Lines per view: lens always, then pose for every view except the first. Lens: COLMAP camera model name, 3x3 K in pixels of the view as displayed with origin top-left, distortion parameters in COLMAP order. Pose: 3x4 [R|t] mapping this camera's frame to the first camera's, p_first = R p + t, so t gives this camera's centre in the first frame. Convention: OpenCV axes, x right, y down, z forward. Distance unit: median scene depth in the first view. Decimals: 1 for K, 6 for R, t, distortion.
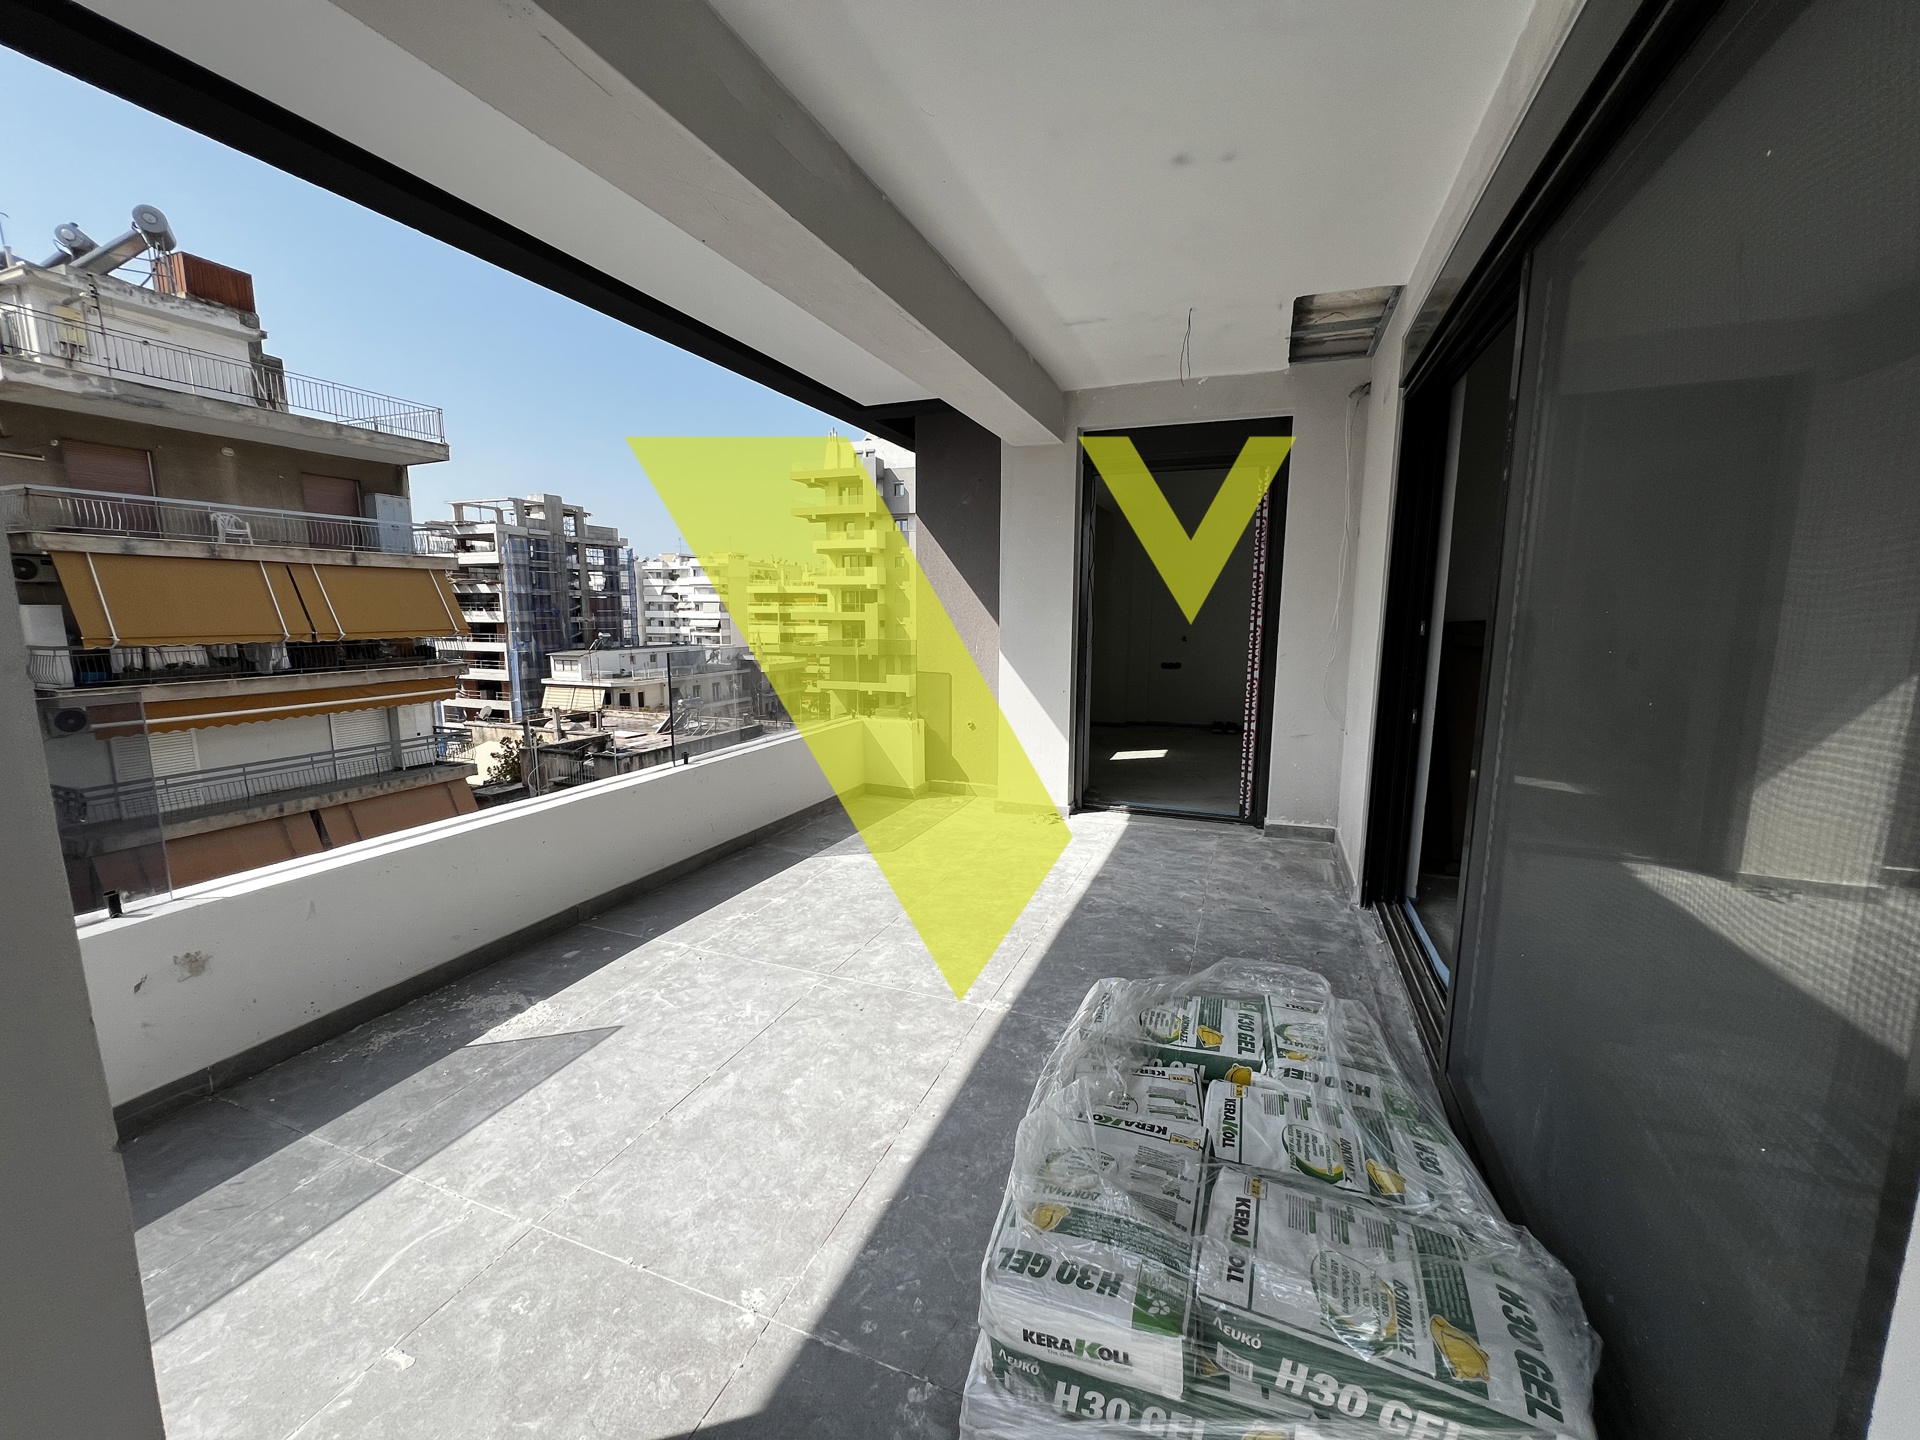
lens RADIAL K [[767.7, 0, 958.1], [0, 767.7, 722.3], [0, 0, 1]] dist [-0.003577, 0.000709]
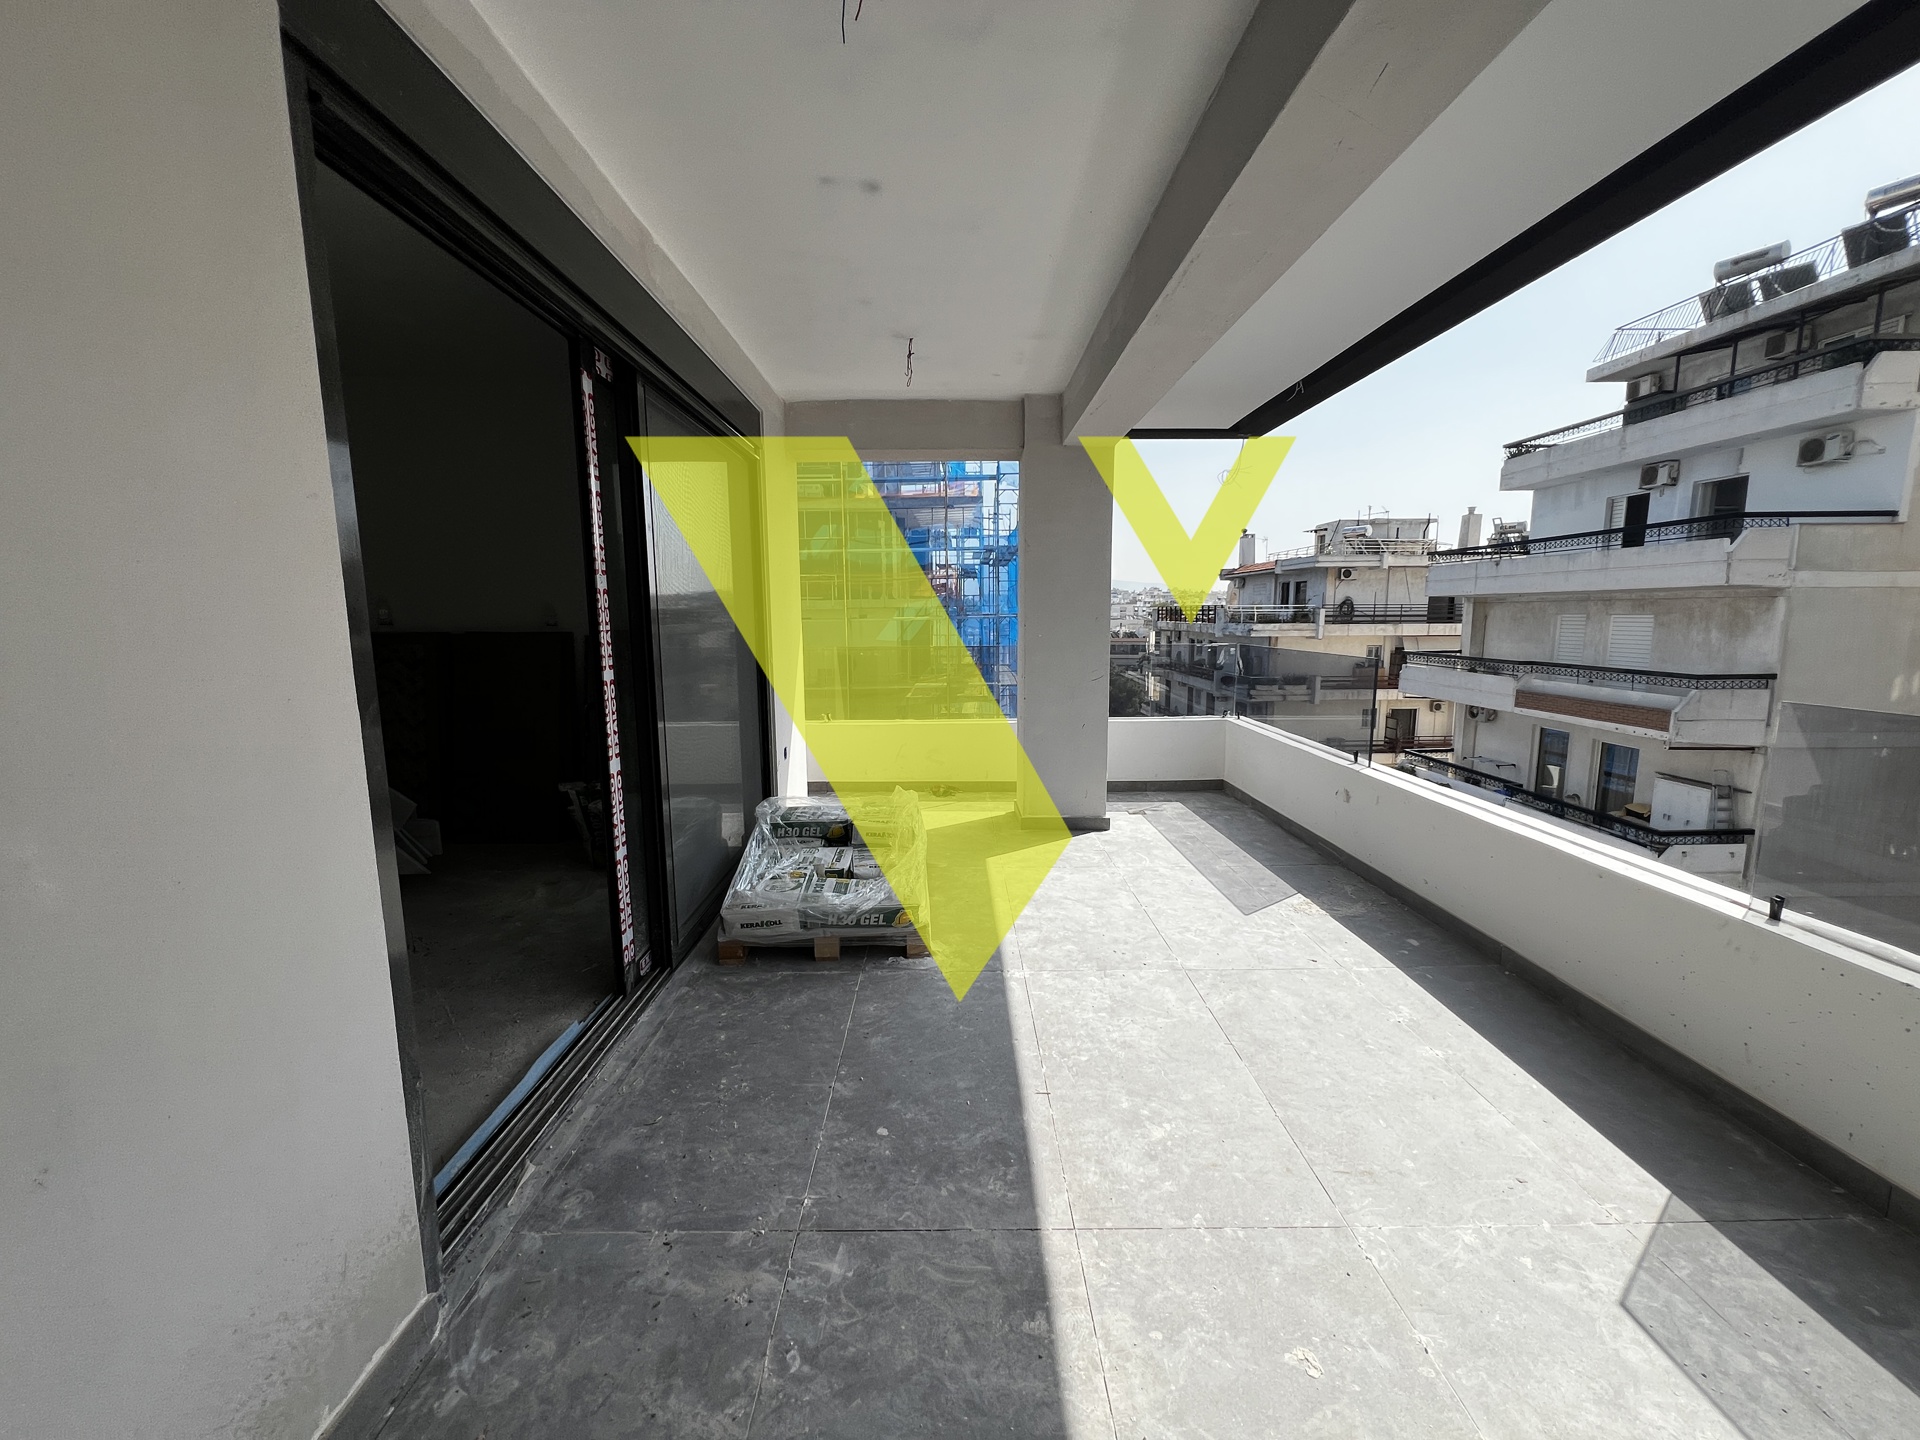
lens RADIAL K [[767.7, 0, 964.5], [0, 767.7, 724.2], [0, 0, 1]] dist [-0.003577, 0.000709]
pose [[-0.924656, 0.056335, -0.376612, 0.501895], [-0.053809, 0.959744, 0.275673, -0.273984], [0.376981, 0.275168, -0.884402, 1.791325]]
